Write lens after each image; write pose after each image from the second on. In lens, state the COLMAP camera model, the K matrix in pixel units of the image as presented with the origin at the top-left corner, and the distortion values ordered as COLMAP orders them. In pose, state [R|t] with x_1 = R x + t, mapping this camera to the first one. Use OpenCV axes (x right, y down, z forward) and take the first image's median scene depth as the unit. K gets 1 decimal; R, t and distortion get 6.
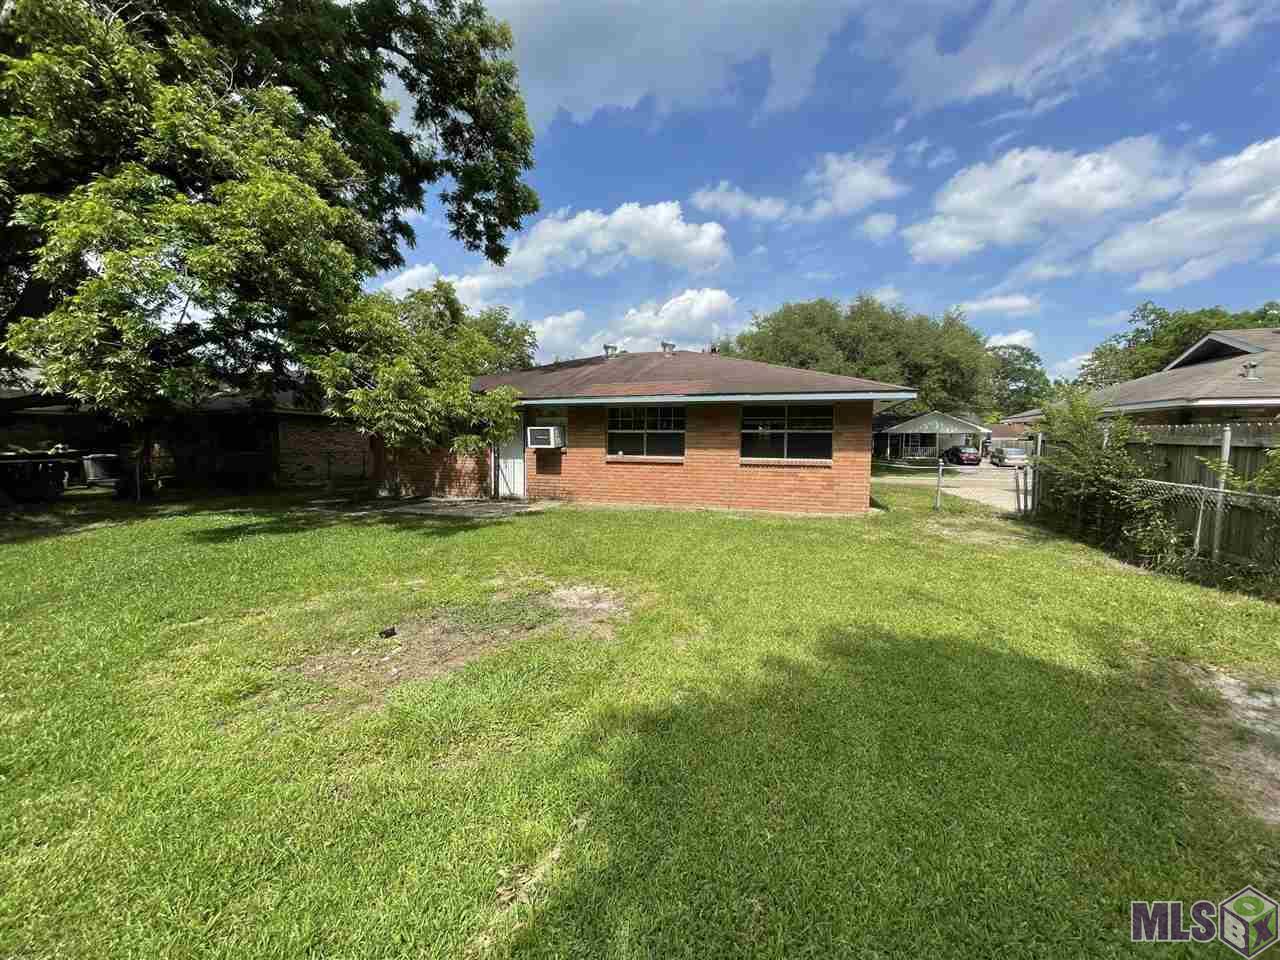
lens RADIAL K [[516.5, 0, 639.6], [0, 516.5, 485.1], [0, 0, 1]] dist [-0.000103, -0.000014]
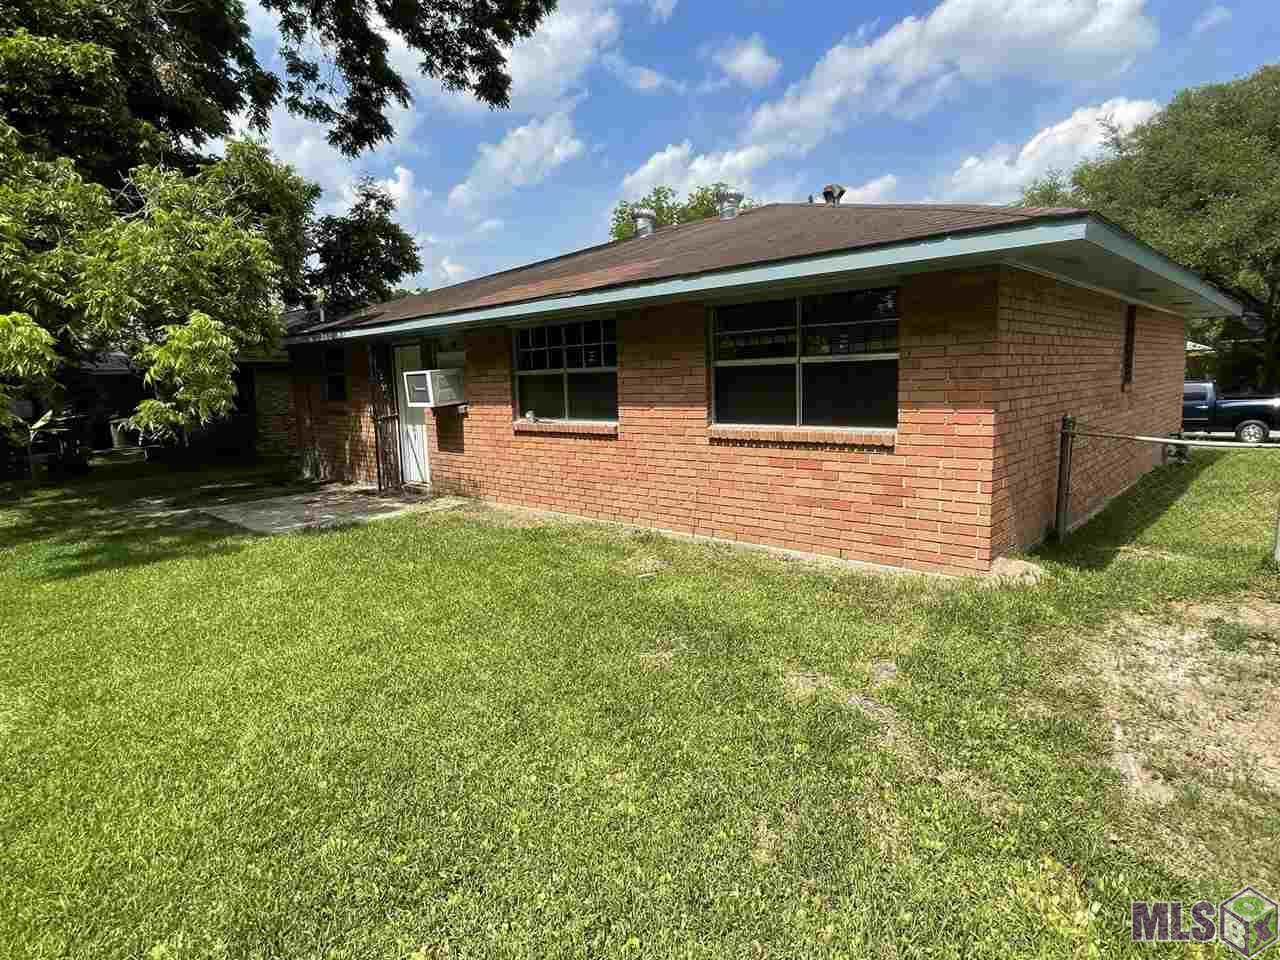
lens RADIAL K [[715.1, 0, 638.7], [0, 715.1, 476.9], [0, 0, 1]] dist [0.004195, 0.001827]
pose [[0.909854, 0.019041, -0.414491, 0.365683], [0.005631, 0.998288, 0.058220, -0.040130], [0.414890, -0.055306, 0.908189, 0.379403]]
